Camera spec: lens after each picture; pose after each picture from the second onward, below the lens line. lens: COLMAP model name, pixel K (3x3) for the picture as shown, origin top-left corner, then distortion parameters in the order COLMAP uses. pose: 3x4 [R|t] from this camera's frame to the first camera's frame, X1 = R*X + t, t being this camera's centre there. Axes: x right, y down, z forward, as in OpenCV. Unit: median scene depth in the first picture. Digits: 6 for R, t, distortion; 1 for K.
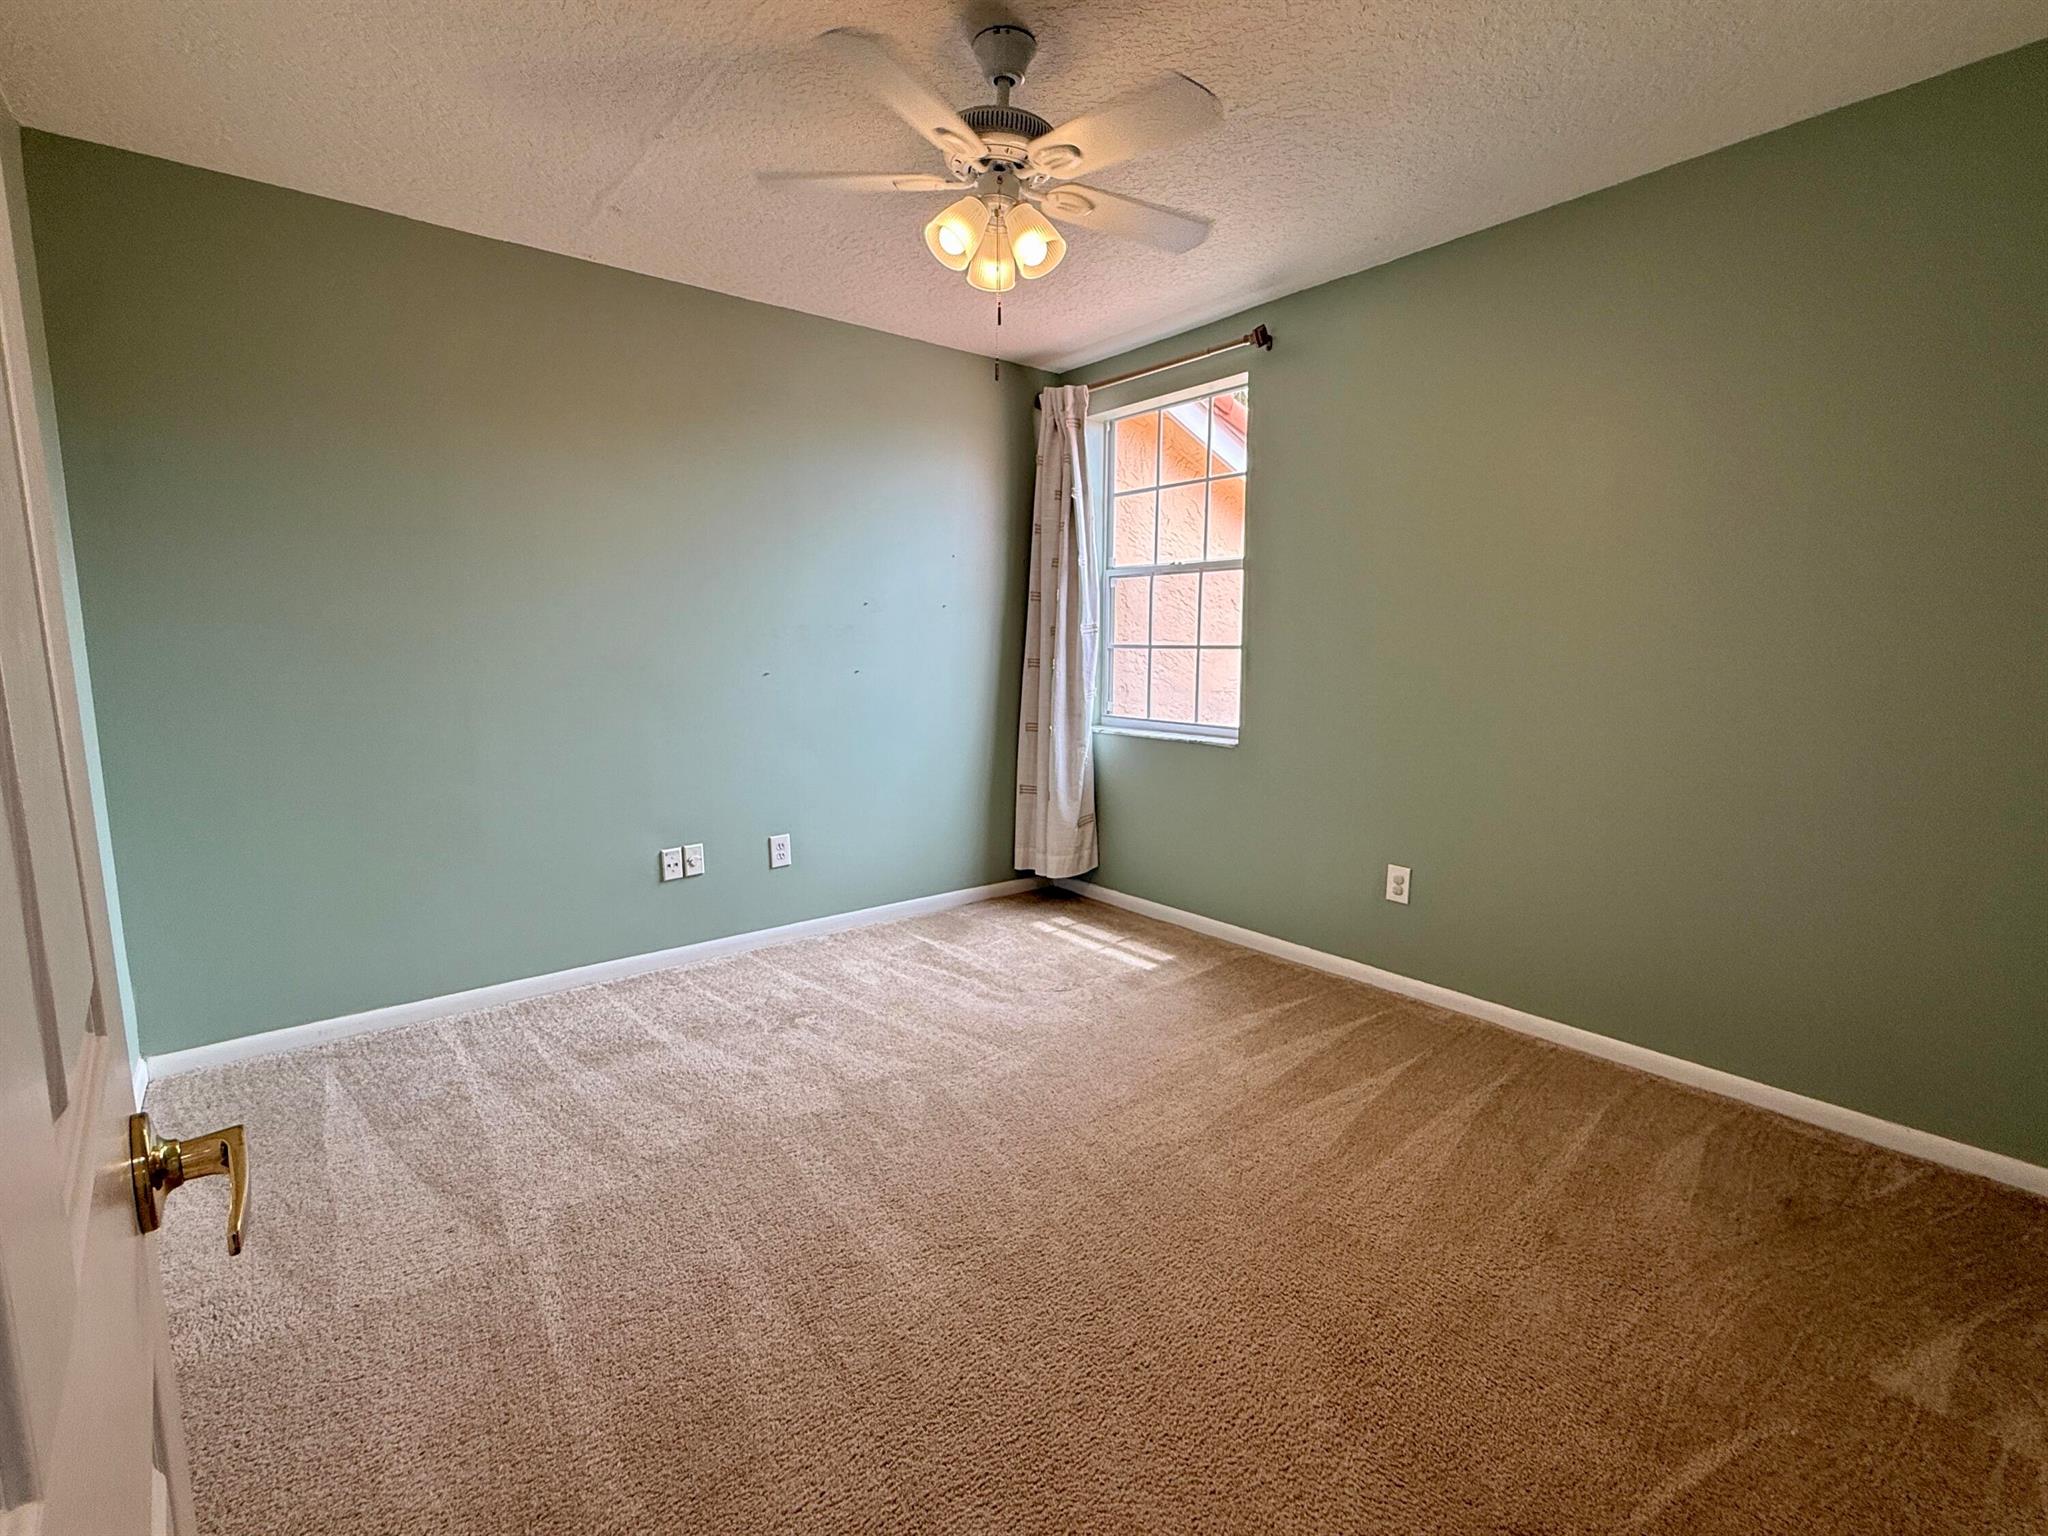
lens RADIAL K [[921.3, 0, 1024.0], [0, 921.3, 768.0], [0, 0, 1]] dist [-0.000356, 0.000724]
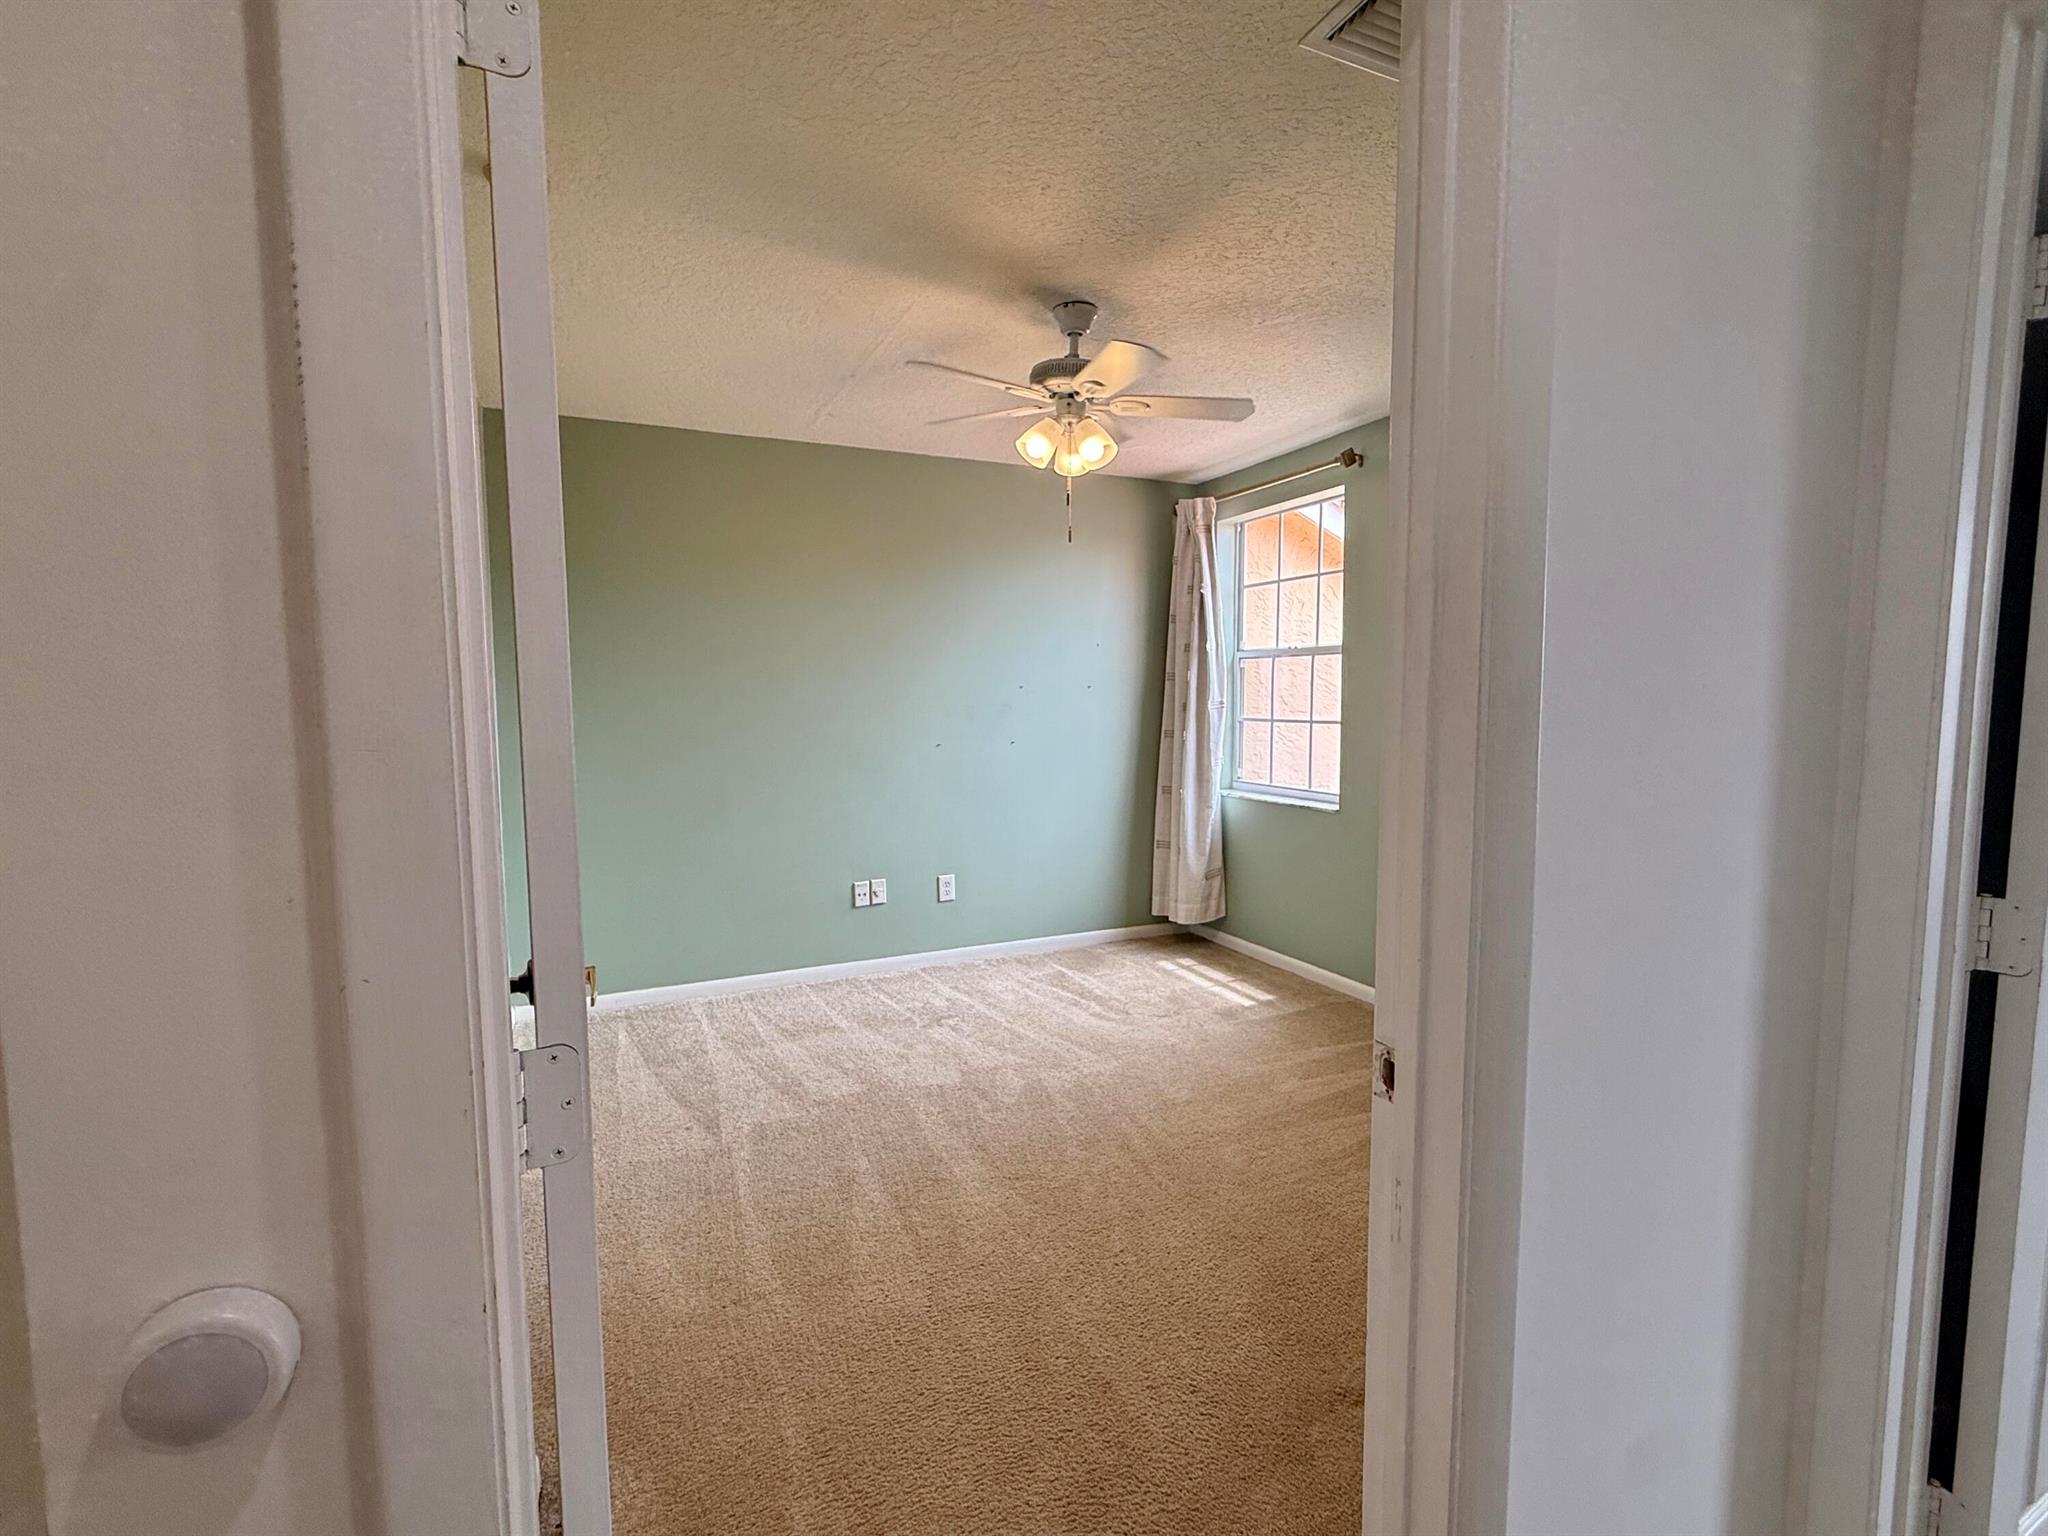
lens RADIAL K [[921.3, 0, 1024.0], [0, 921.3, 768.0], [0, 0, 1]] dist [-0.000356, 0.000724]
pose [[0.970140, 0.012385, -0.242229, 0.136548], [-0.026300, 0.998178, -0.054297, -0.005786], [0.241115, 0.059046, 0.968699, -0.182396]]
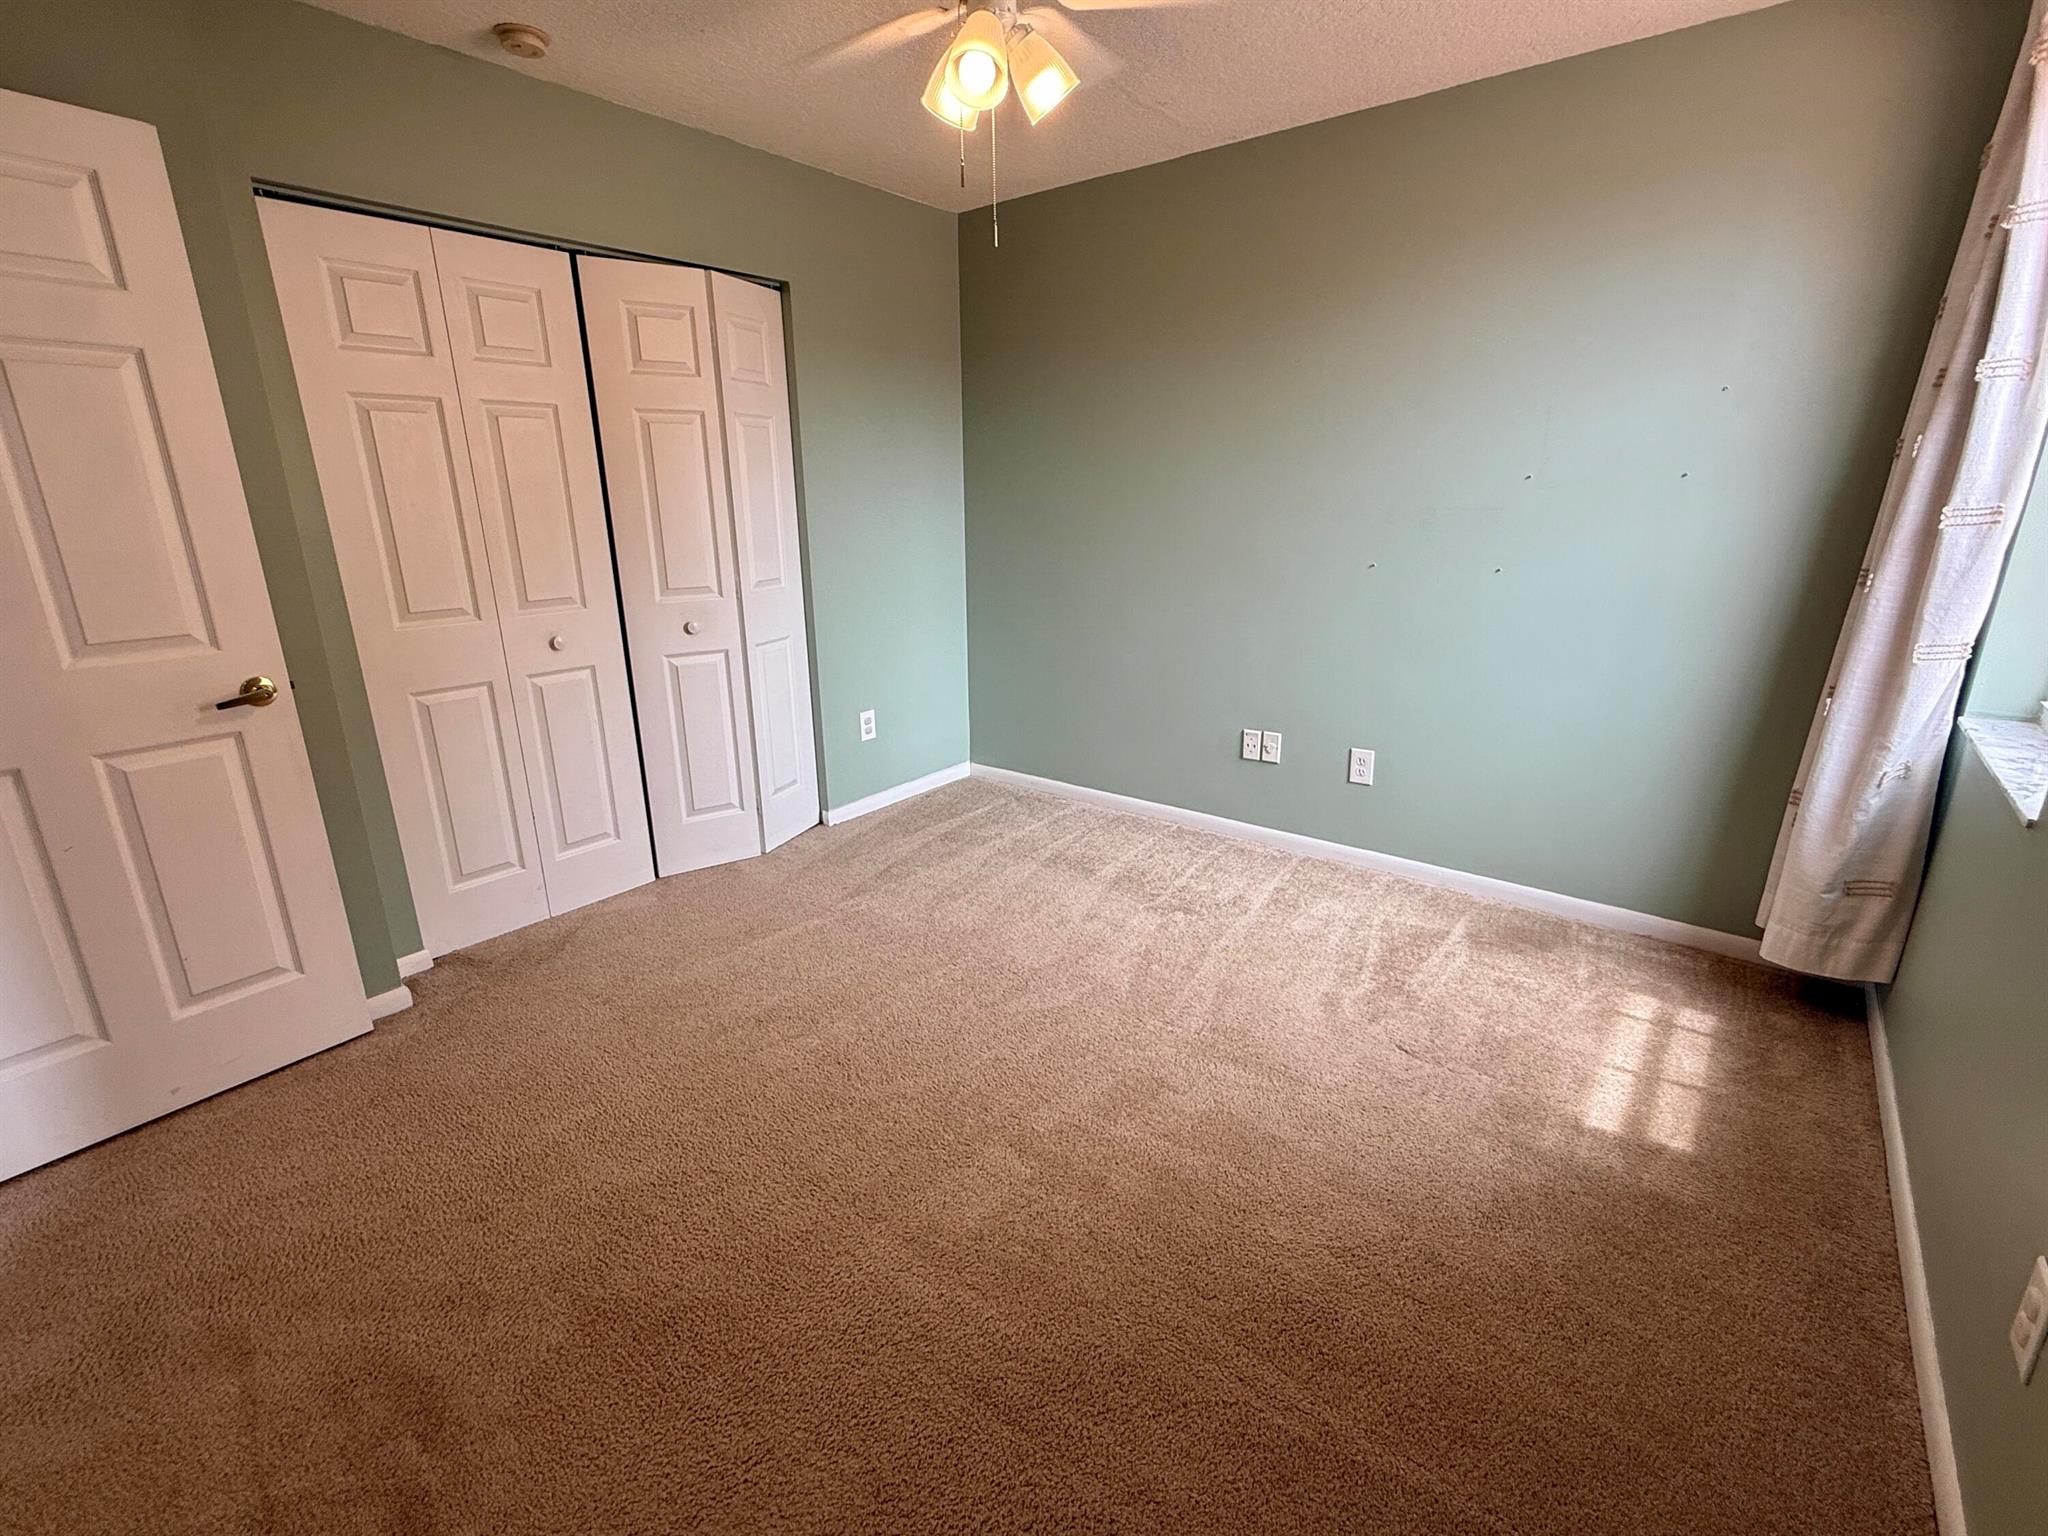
lens RADIAL K [[921.3, 0, 1024.0], [0, 921.3, 768.0], [0, 0, 1]] dist [-0.000356, 0.000724]
pose [[0.224531, 0.278309, -0.933879, 0.522139], [-0.129209, 0.958389, 0.254548, -0.098974], [0.965863, 0.063511, 0.251148, 0.474434]]
